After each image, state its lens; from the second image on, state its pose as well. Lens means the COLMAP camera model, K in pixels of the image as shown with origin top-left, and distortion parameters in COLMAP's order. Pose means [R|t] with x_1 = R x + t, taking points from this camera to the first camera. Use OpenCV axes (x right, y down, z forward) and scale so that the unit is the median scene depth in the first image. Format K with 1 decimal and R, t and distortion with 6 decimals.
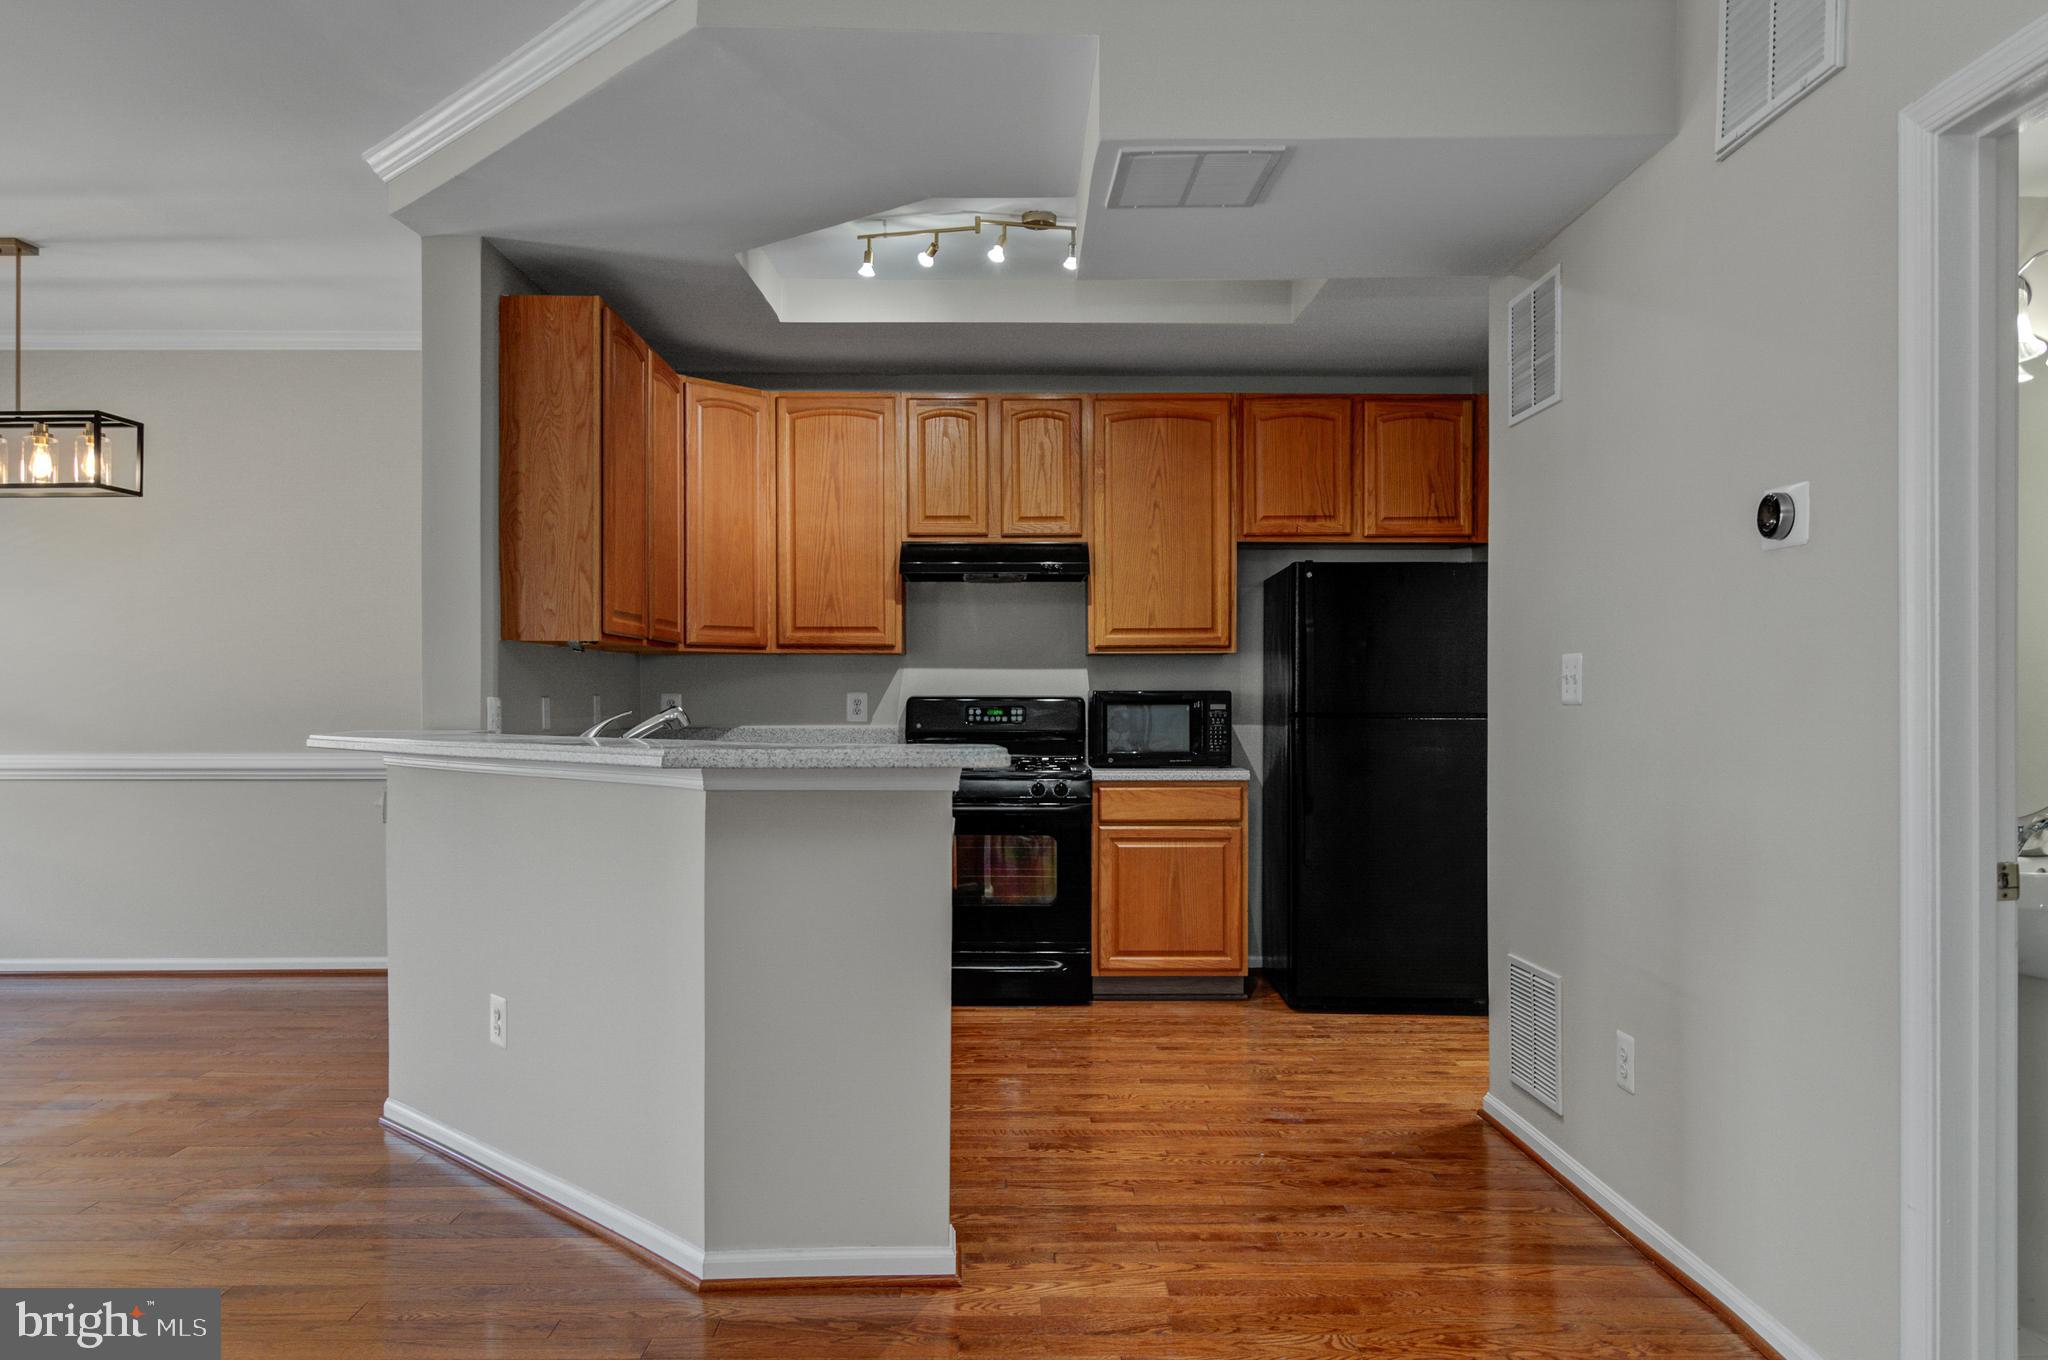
lens RADIAL K [[1396.5, 0, 1022.4], [0, 1396.5, 702.1], [0, 0, 1]] dist [0.039511, -0.045022]
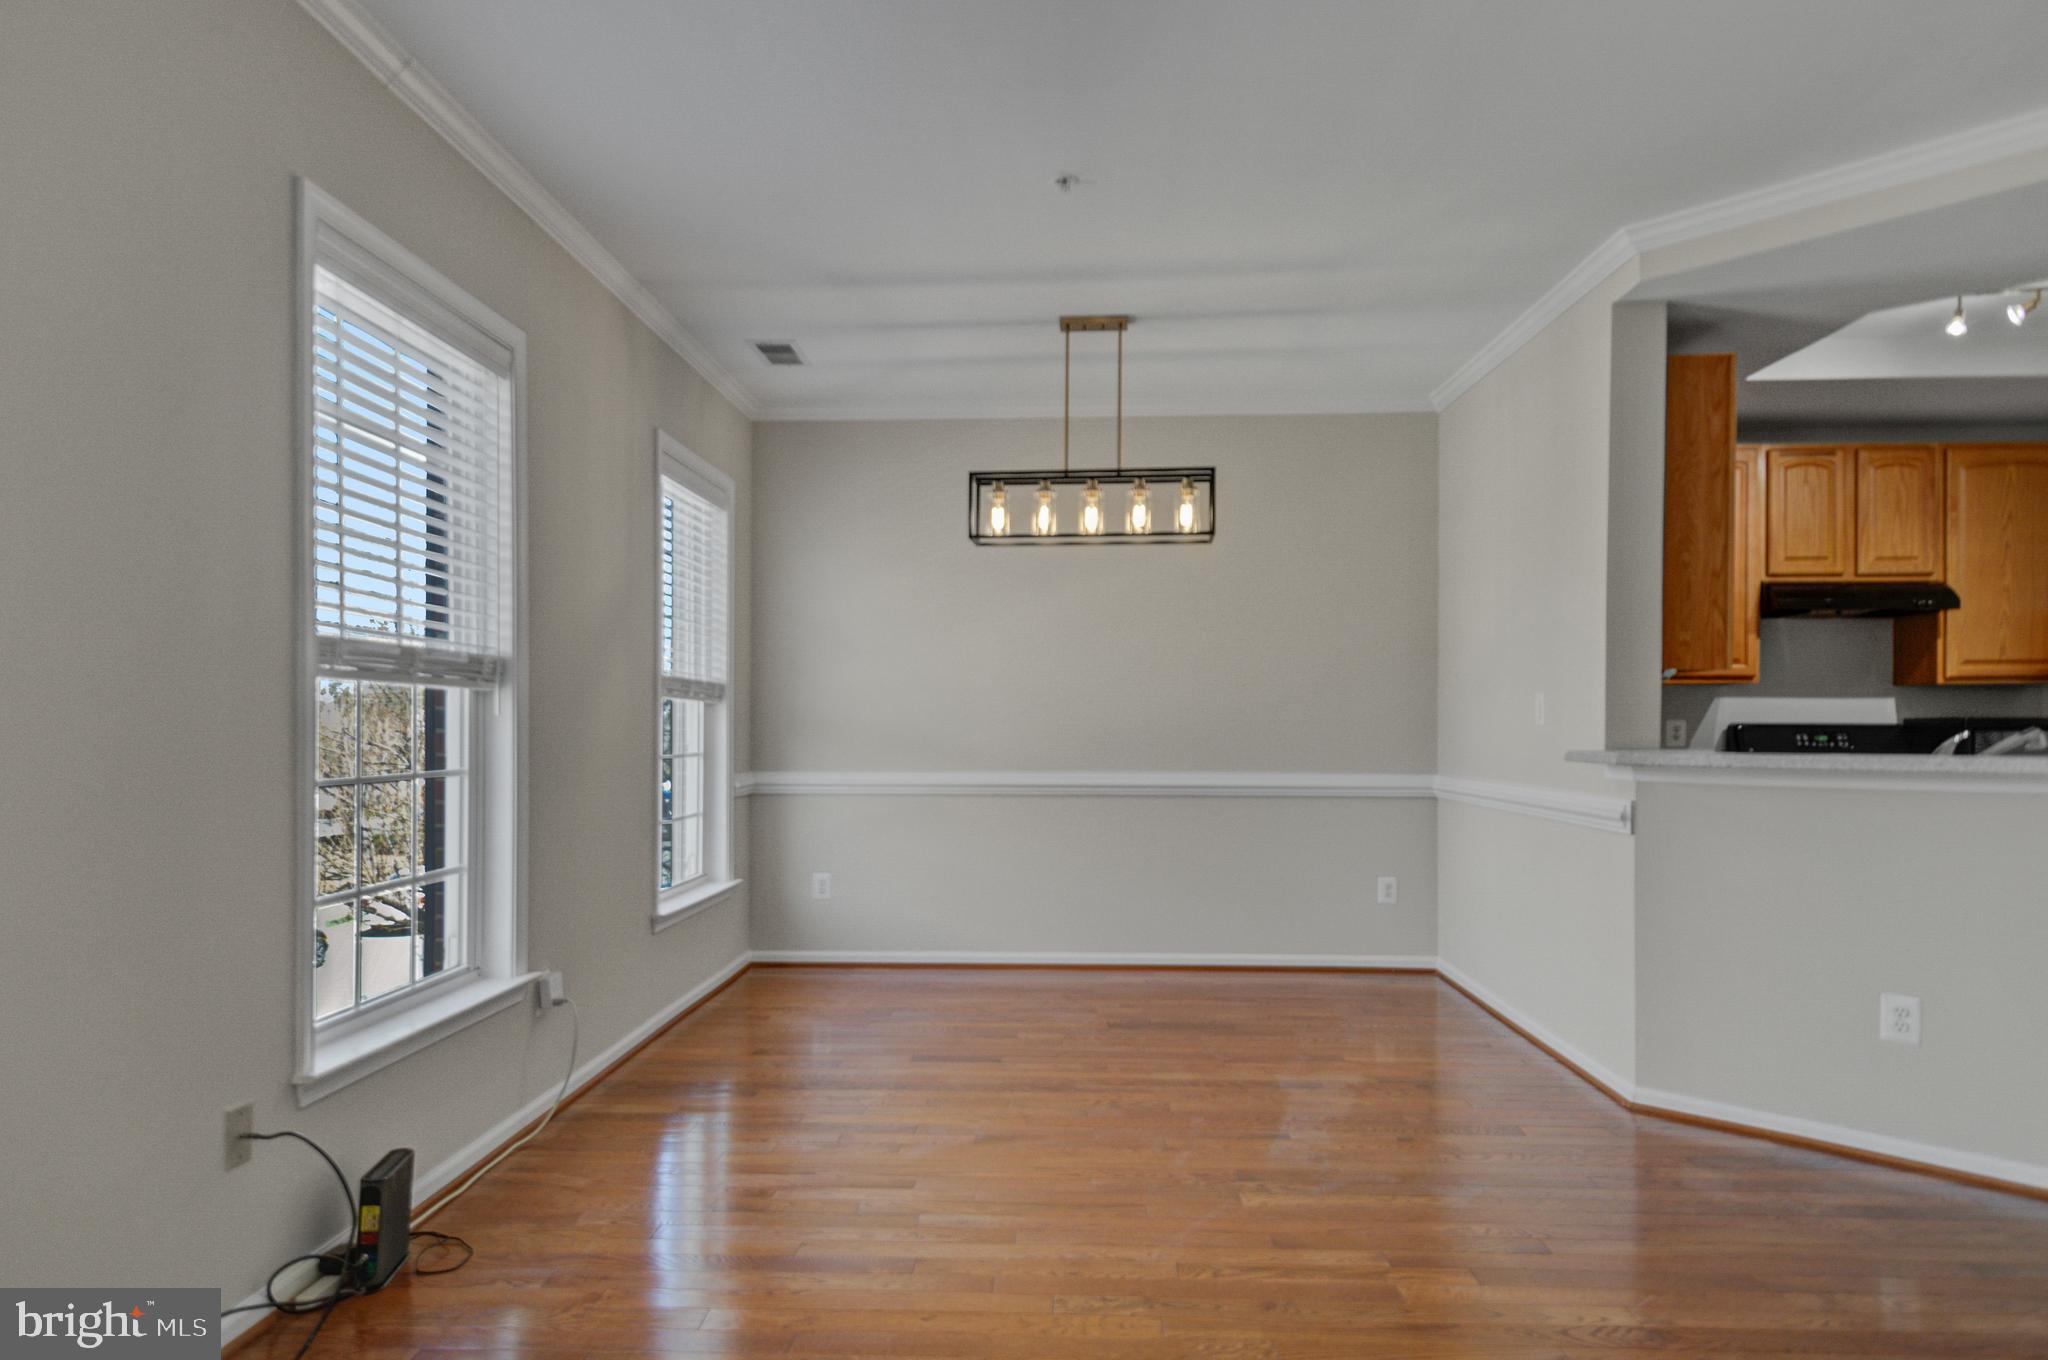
lens RADIAL K [[1225.9, 0, 1029.1], [0, 1225.9, 727.5], [0, 0, 1]] dist [0.036625, -0.023671]
pose [[0.998821, 0.001838, -0.048503, -0.612057], [-0.002133, 0.999980, -0.006022, 0.006510], [0.048491, 0.006118, 0.998805, 0.008235]]
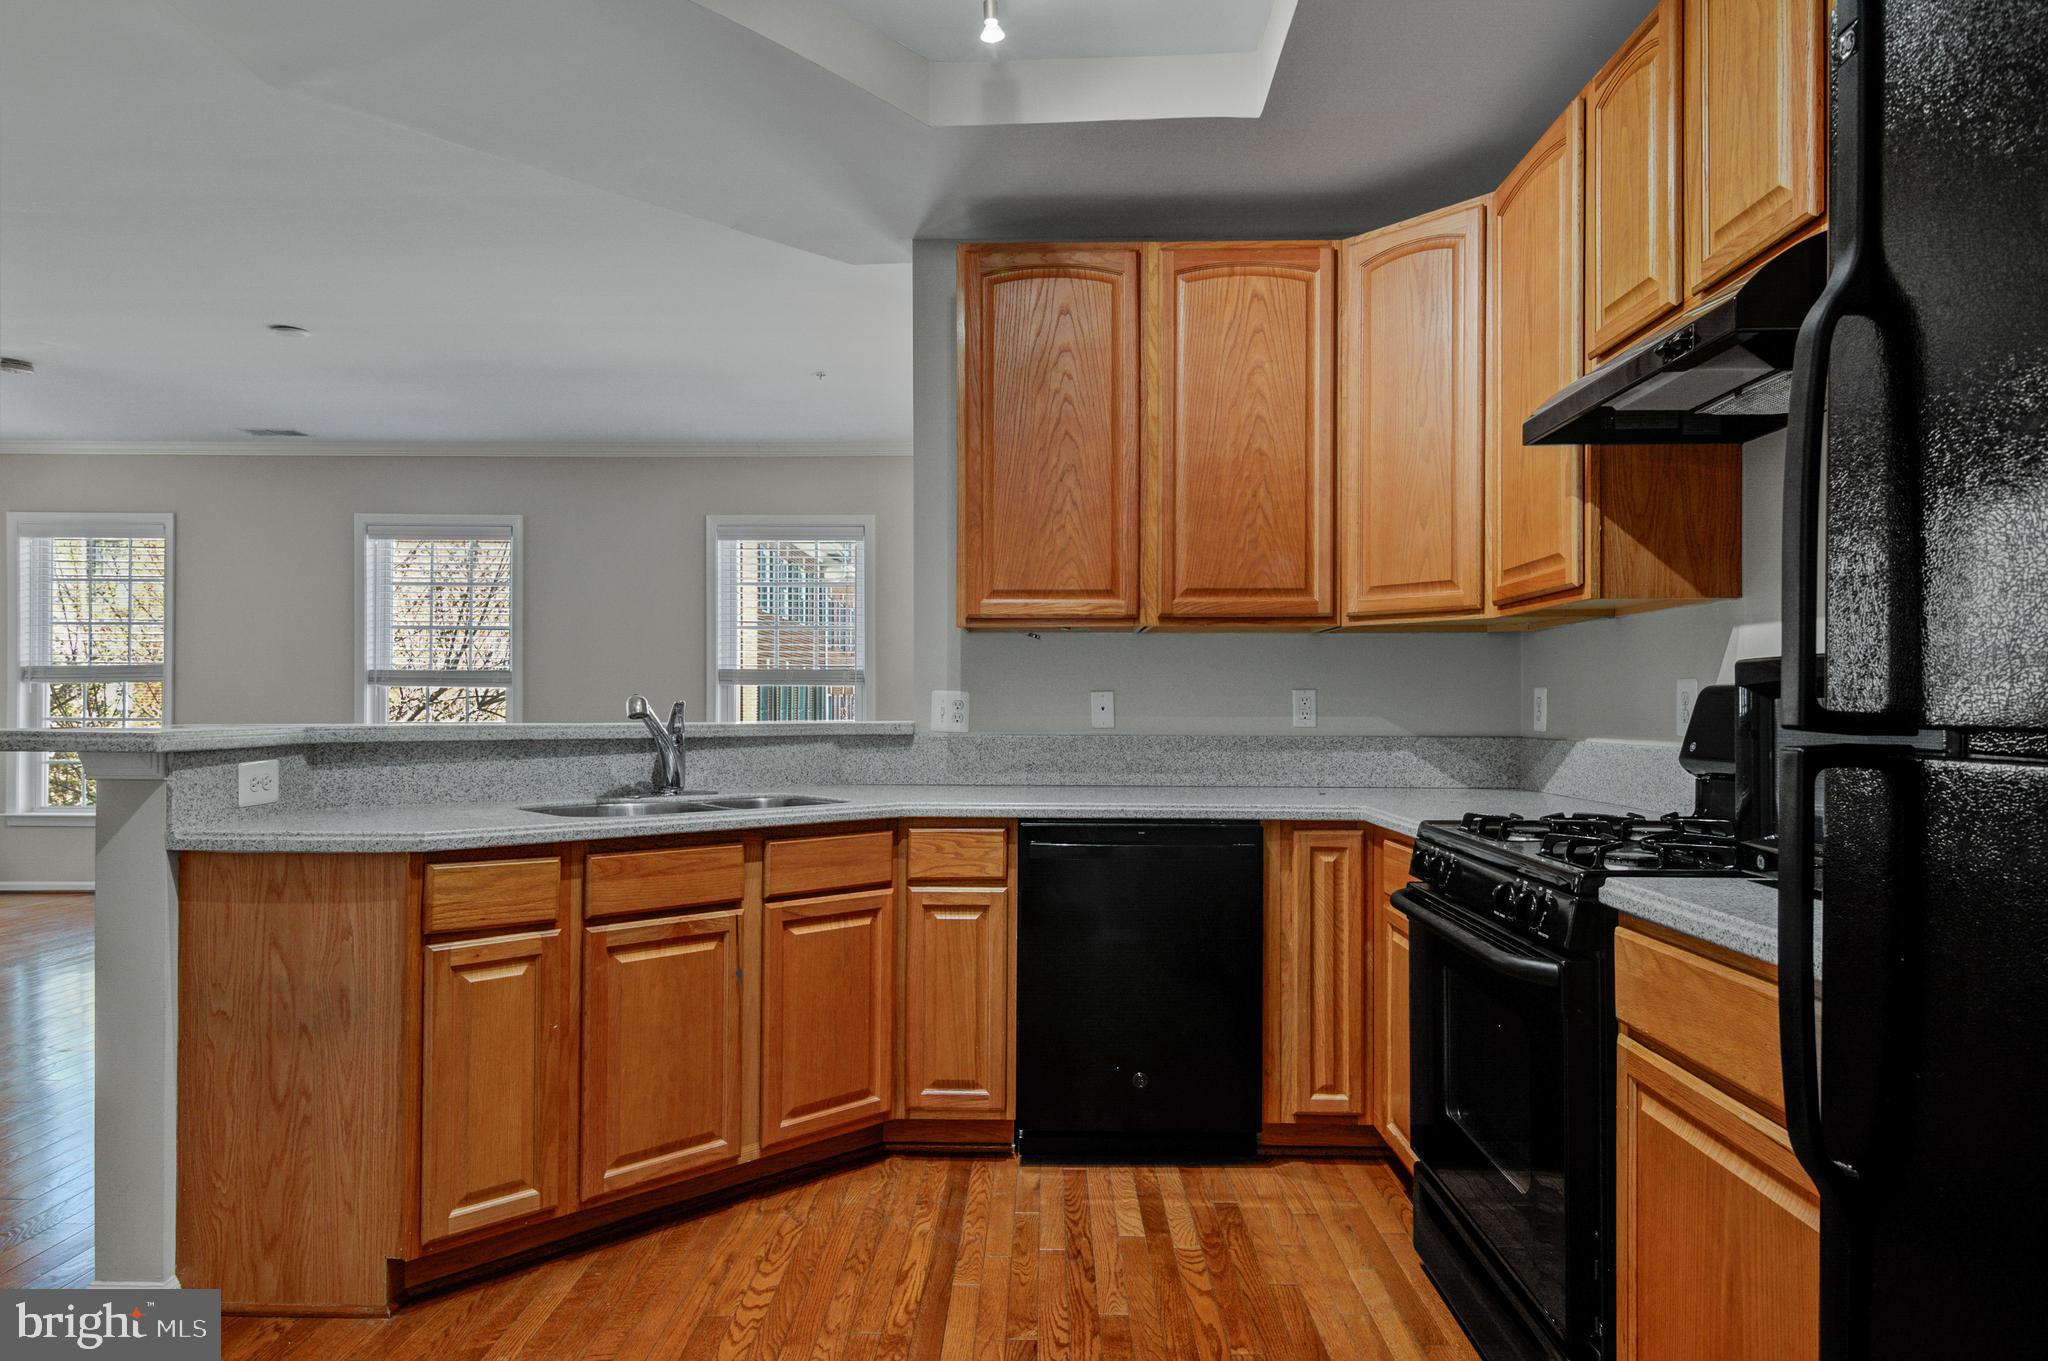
lens RADIAL K [[1184.9, 0, 1019.9], [0, 1184.9, 707.4], [0, 0, 1]] dist [0.015023, -0.002039]
pose [[-0.040888, -0.000679, -0.999164, 0.349324], [-0.008854, 0.999961, -0.000317, 0.006088], [0.999125, 0.008833, -0.040892, 0.817810]]
